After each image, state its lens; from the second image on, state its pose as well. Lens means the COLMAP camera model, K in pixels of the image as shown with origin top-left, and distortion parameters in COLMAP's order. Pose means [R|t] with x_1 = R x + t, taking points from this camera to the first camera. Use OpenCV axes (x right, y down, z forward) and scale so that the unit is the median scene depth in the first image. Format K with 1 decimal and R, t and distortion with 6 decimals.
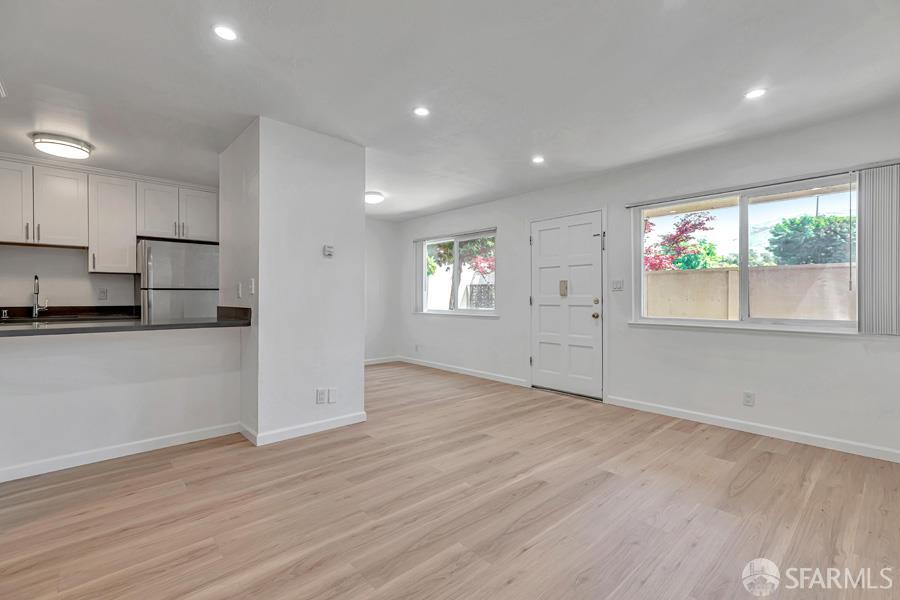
lens RADIAL K [[401.6, 0, 450.3], [0, 401.6, 297.8], [0, 0, 1]] dist [0.003818, -0.000306]
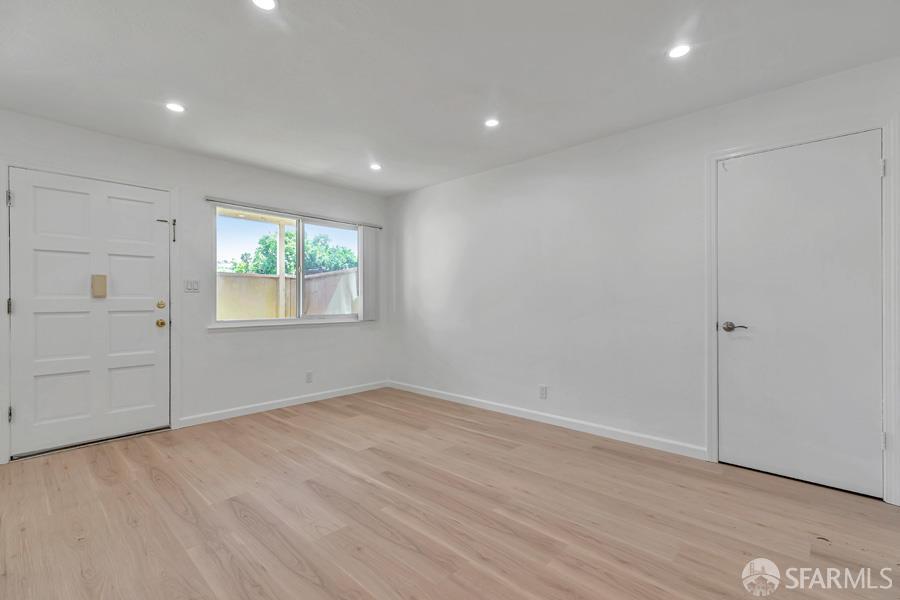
lens RADIAL K [[399.5, 0, 450.0], [0, 399.5, 300.0], [0, 0, 1]] dist [0.007593, 0.000205]
pose [[-0.080730, -0.002272, 0.996733, -0.615711], [-0.000167, 0.999997, 0.002266, -0.003830], [-0.996736, 0.000016, -0.080730, 0.661343]]
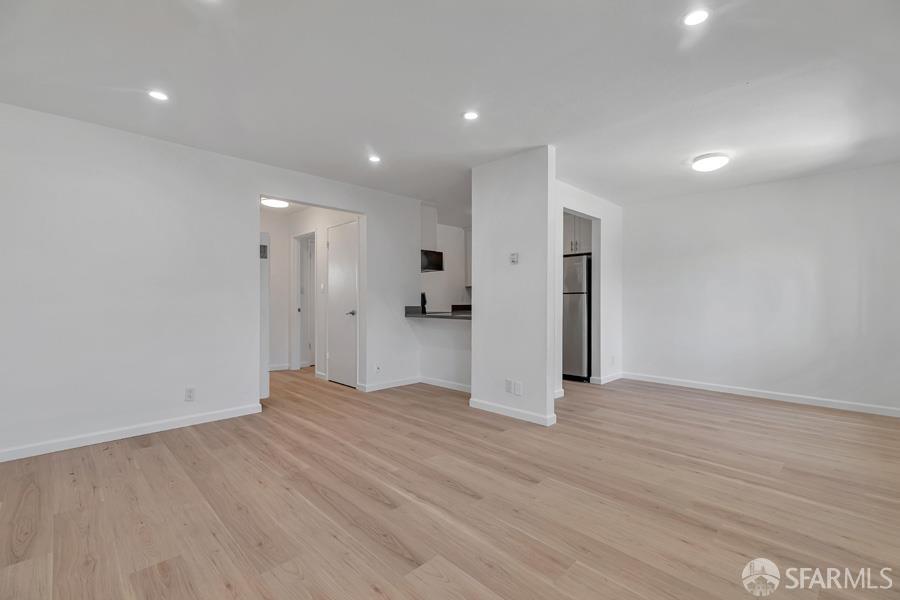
lens RADIAL K [[401.6, 0, 450.3], [0, 401.6, 297.8], [0, 0, 1]] dist [0.003818, -0.000306]
pose [[0.033557, -0.007810, -0.999406, 0.814878], [-0.000523, 0.999969, -0.007832, 0.003672], [0.999437, 0.000786, 0.033552, 0.792318]]
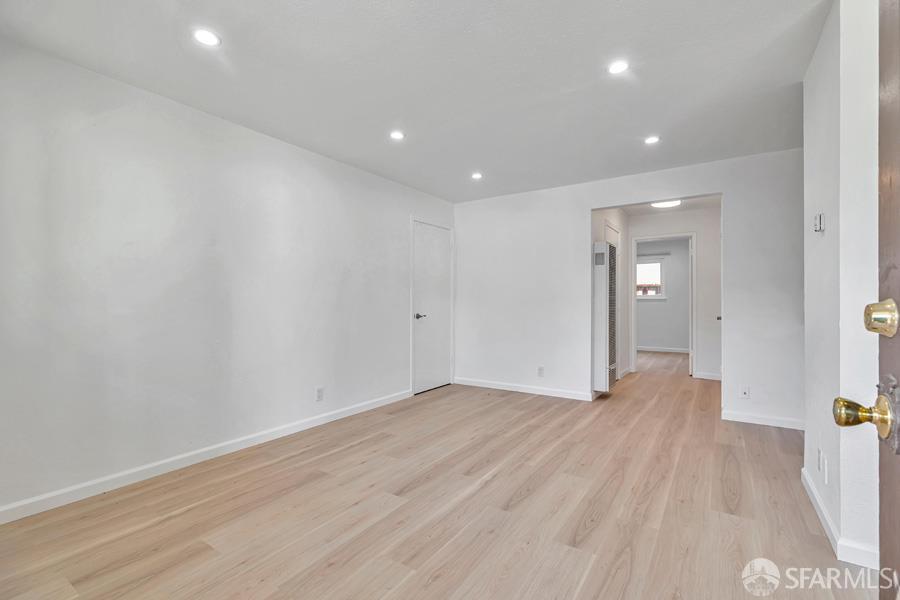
lens RADIAL K [[401.6, 0, 450.3], [0, 401.6, 297.8], [0, 0, 1]] dist [0.003818, -0.000306]
pose [[-0.972500, -0.004639, -0.232856, 0.379098], [-0.002186, 0.999939, -0.010795, 0.001892], [0.232891, -0.009989, -0.972451, 1.471018]]
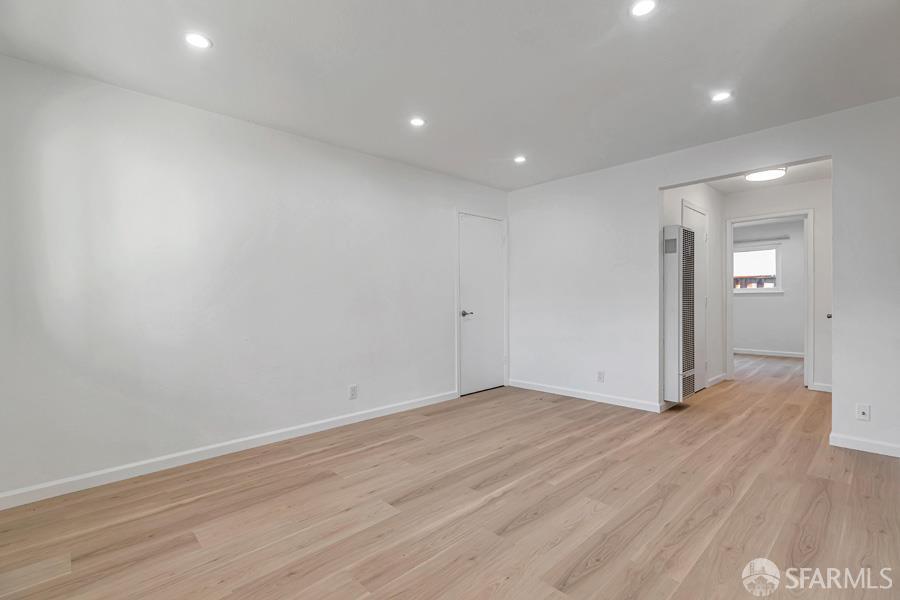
lens RADIAL K [[411.7, 0, 453.6], [0, 411.7, 299.1], [0, 0, 1]] dist [0.004252, 0.000231]
pose [[-0.999796, 0.006116, -0.019265, 0.216488], [0.006113, 0.999981, 0.000227, 0.002701], [0.019266, 0.000109, -0.999814, 1.440938]]
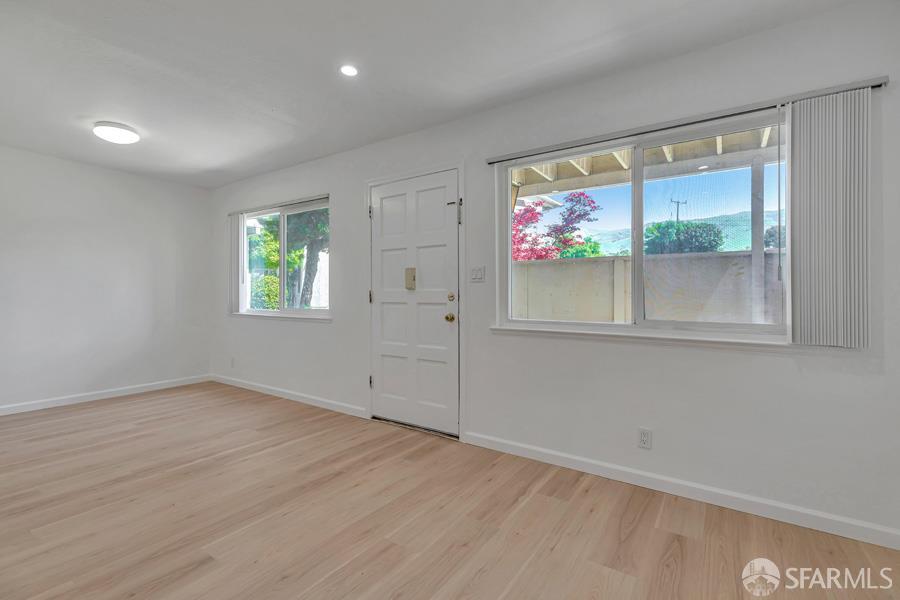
lens RADIAL K [[403.8, 0, 451.9], [0, 403.8, 292.3], [0, 0, 1]] dist [0.005190, 0.000333]
pose [[0.972821, -0.000861, 0.231557, 0.265306], [0.001515, 0.999995, -0.002646, 0.002267], [-0.231554, 0.002925, 0.972818, 0.411189]]
